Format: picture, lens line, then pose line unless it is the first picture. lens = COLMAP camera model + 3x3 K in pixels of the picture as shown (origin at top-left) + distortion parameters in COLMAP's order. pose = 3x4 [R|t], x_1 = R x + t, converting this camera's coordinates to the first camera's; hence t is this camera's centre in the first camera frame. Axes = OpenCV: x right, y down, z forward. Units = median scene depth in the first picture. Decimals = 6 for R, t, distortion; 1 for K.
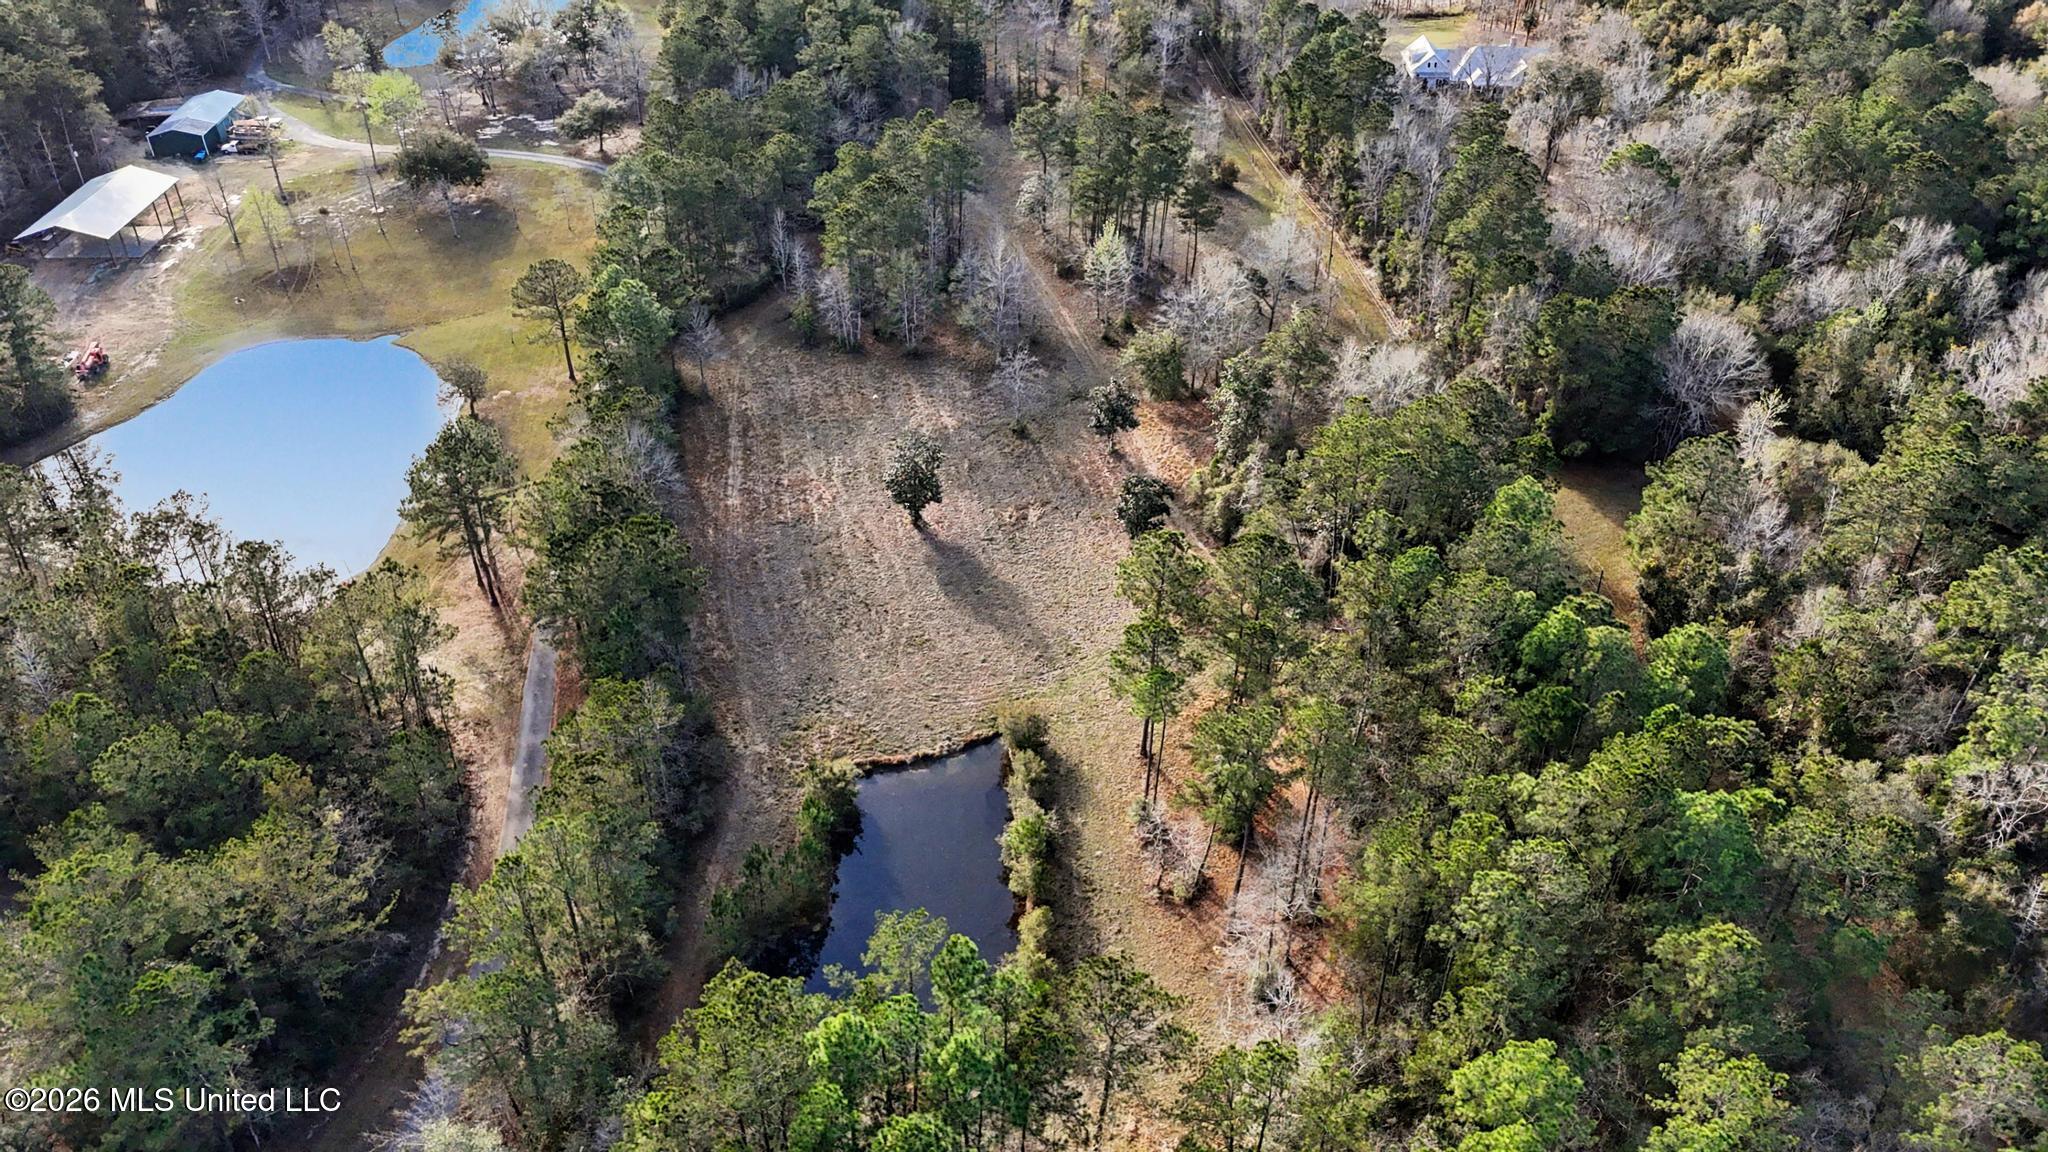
lens RADIAL K [[1521.4, 0, 1024.0], [0, 1521.4, 576.0], [0, 0, 1]] dist [0.084339, -0.062211]
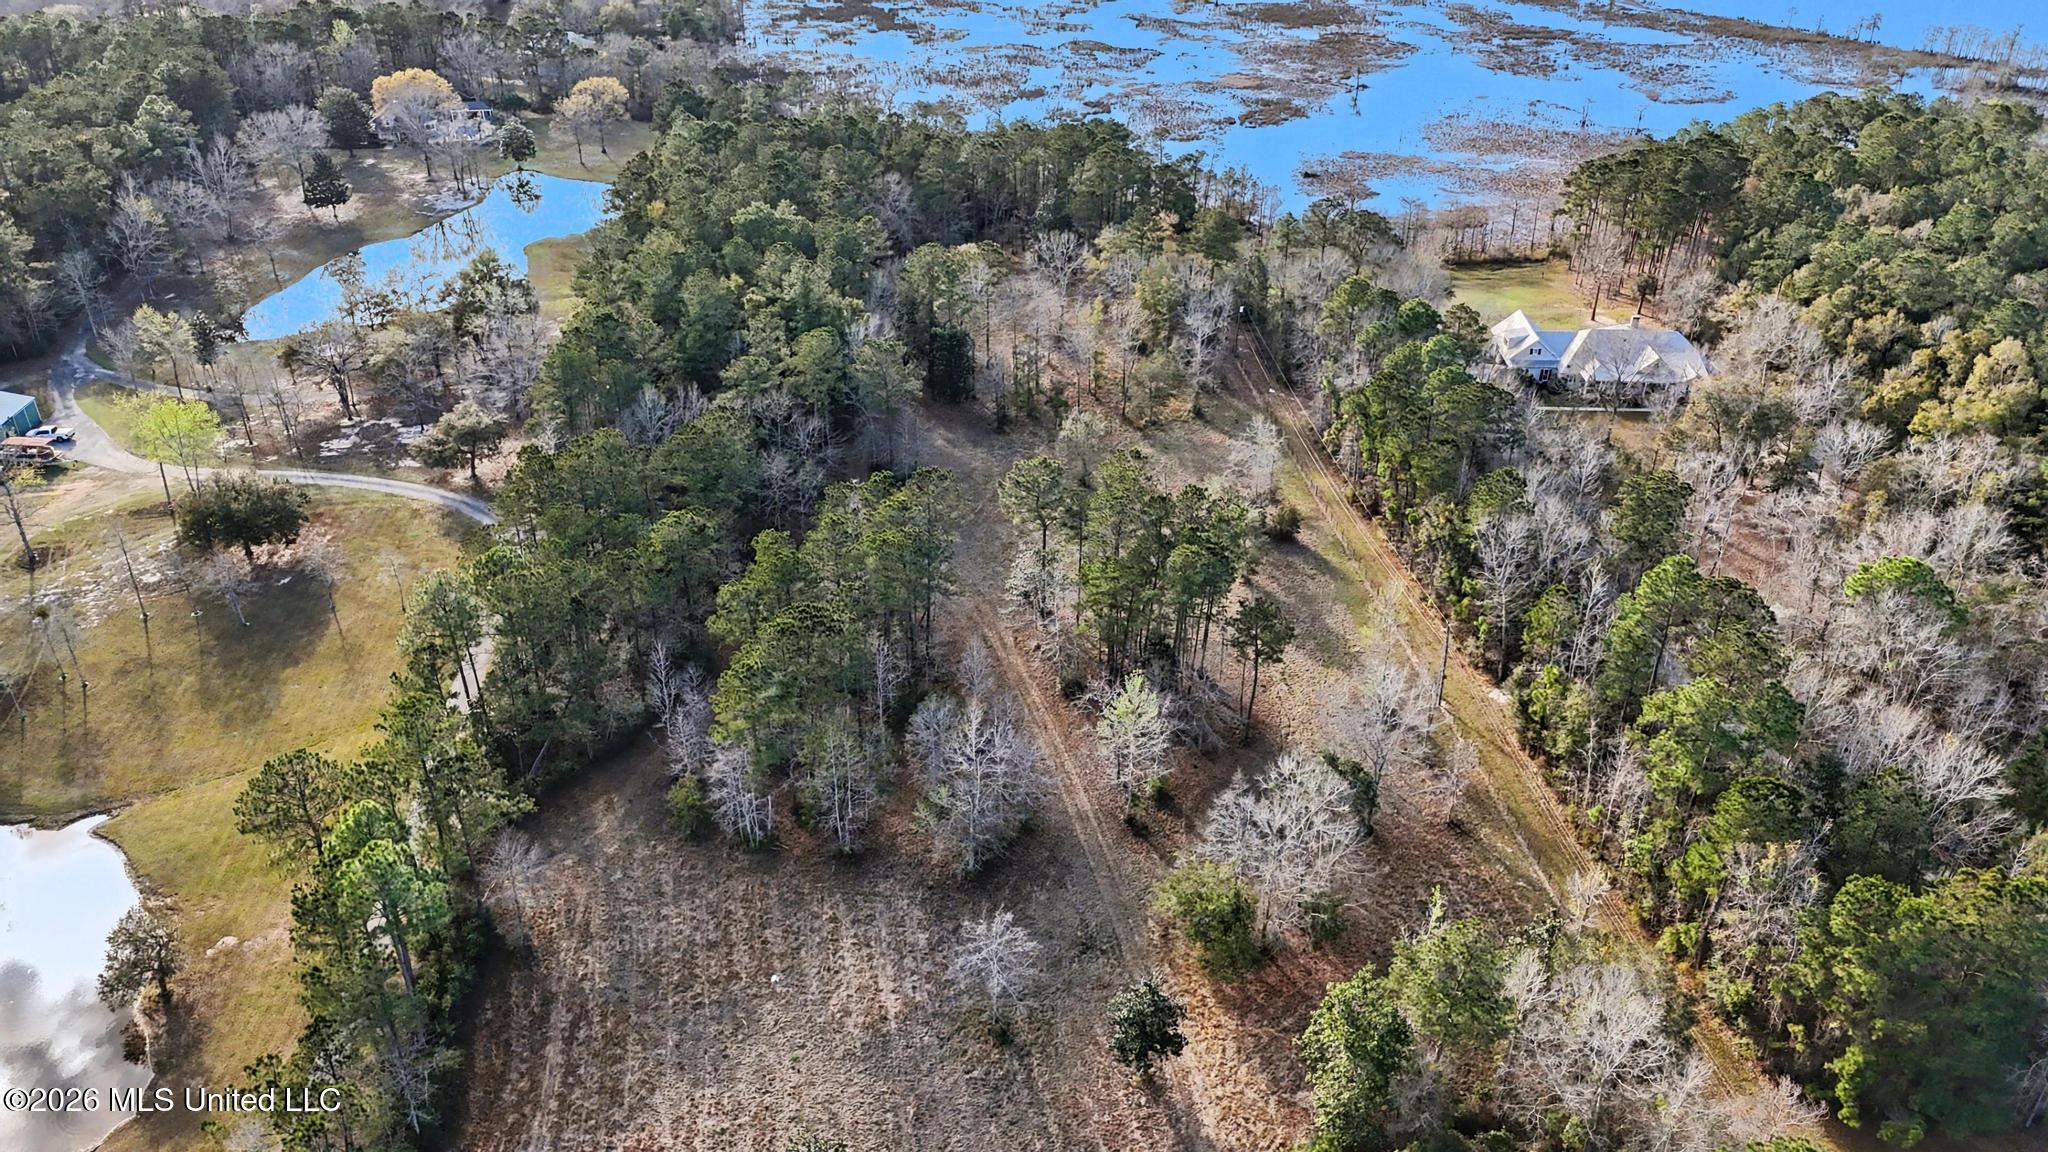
lens RADIAL K [[1521.4, 0, 1024.0], [0, 1521.4, 576.0], [0, 0, 1]] dist [0.084339, -0.062211]
pose [[0.999949, 0.003668, -0.009381, 0.010155], [-0.004423, 0.996644, -0.081740, -0.176676], [0.009050, 0.081777, 0.996610, 0.253851]]
